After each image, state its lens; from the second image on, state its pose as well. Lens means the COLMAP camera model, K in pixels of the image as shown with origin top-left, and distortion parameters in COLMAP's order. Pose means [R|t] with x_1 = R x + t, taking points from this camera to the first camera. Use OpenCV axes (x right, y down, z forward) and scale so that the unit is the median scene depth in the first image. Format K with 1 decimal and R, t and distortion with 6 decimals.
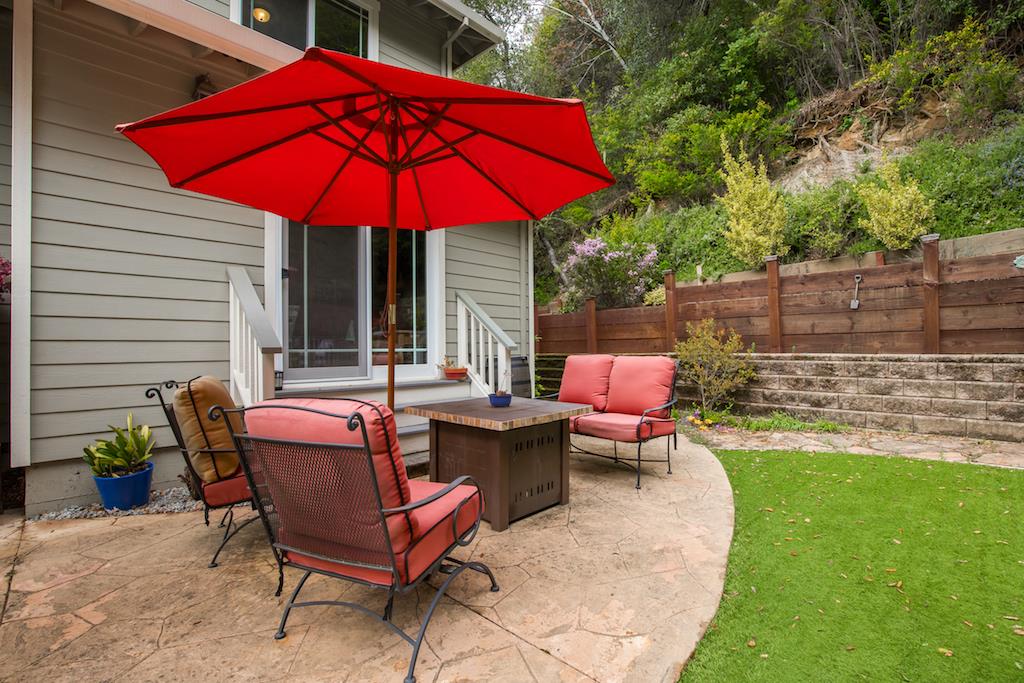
lens RADIAL K [[471.6, 0, 515.7], [0, 471.6, 340.7], [0, 0, 1]] dist [-0.002075, 0.000080]
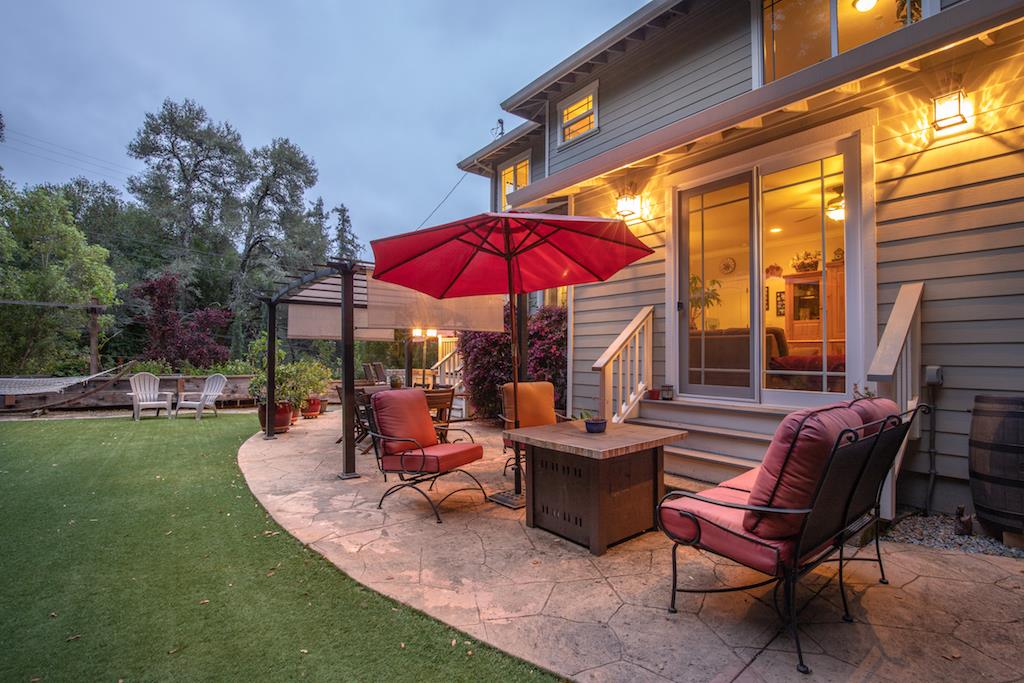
lens RADIAL K [[471.6, 0, 515.7], [0, 471.6, 340.7], [0, 0, 1]] dist [-0.002075, 0.000080]
pose [[-0.145223, -0.026640, -0.989040, 0.572317], [0.009941, 0.999548, -0.028383, -0.015636], [0.989349, -0.013954, -0.144892, 0.563061]]
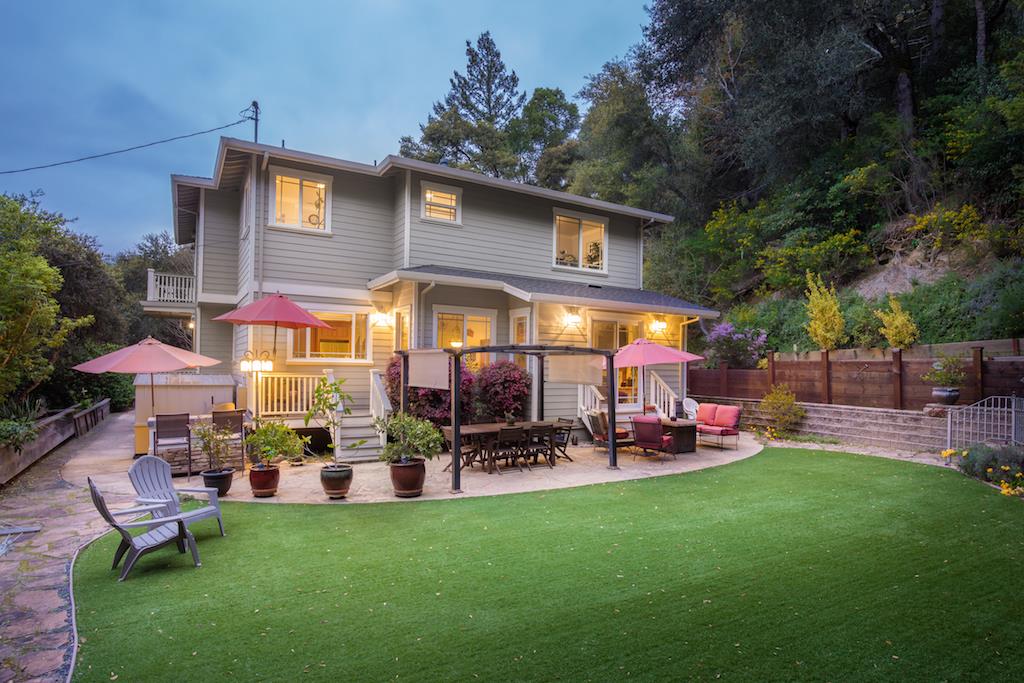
lens RADIAL K [[537.2, 0, 513.0], [0, 537.2, 358.7], [0, 0, 1]] dist [-0.001364, -0.000200]
pose [[0.962278, 0.018219, -0.271459, -0.058205], [-0.017481, 0.999834, 0.005135, -0.159072], [0.271507, -0.000196, 0.962436, -1.568481]]
